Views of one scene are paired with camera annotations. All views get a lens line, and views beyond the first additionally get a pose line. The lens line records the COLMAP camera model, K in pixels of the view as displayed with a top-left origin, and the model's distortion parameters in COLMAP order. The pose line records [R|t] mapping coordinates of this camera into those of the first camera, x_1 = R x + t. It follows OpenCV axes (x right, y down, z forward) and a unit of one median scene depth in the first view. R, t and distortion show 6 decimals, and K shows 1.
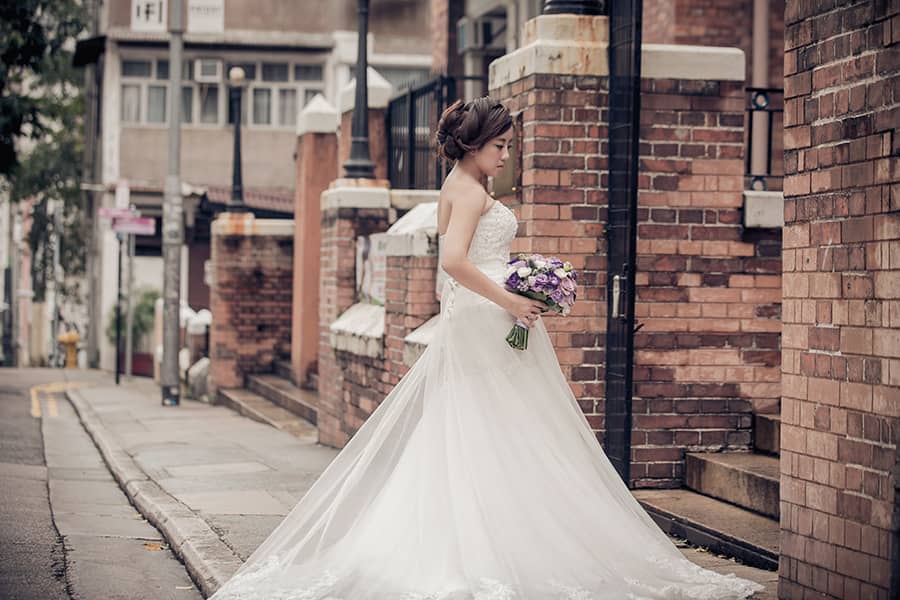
lens RADIAL K [[2194.9, 0, 450.0], [0, 2194.9, 300.0], [0, 0, 1]] dist [-0.082780, -0.281001]
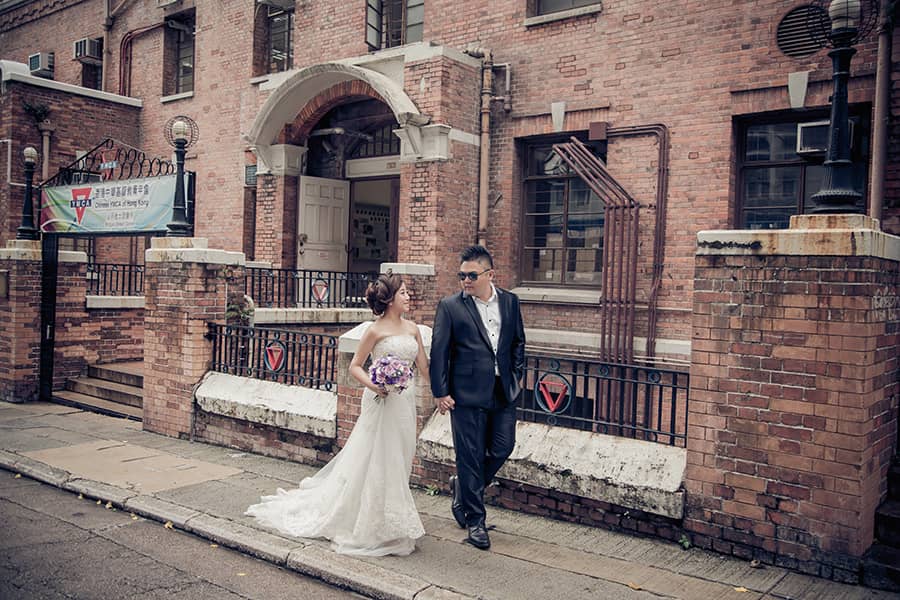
lens RADIAL K [[791.4, 0, 450.0], [0, 791.4, 300.0], [0, 0, 1]] dist [0.042171, -0.001351]
pose [[0.767559, 0.005361, 0.640956, -0.211996], [-0.022840, 0.999559, 0.018992, -0.080514], [-0.640571, -0.029217, 0.767343, -0.253047]]
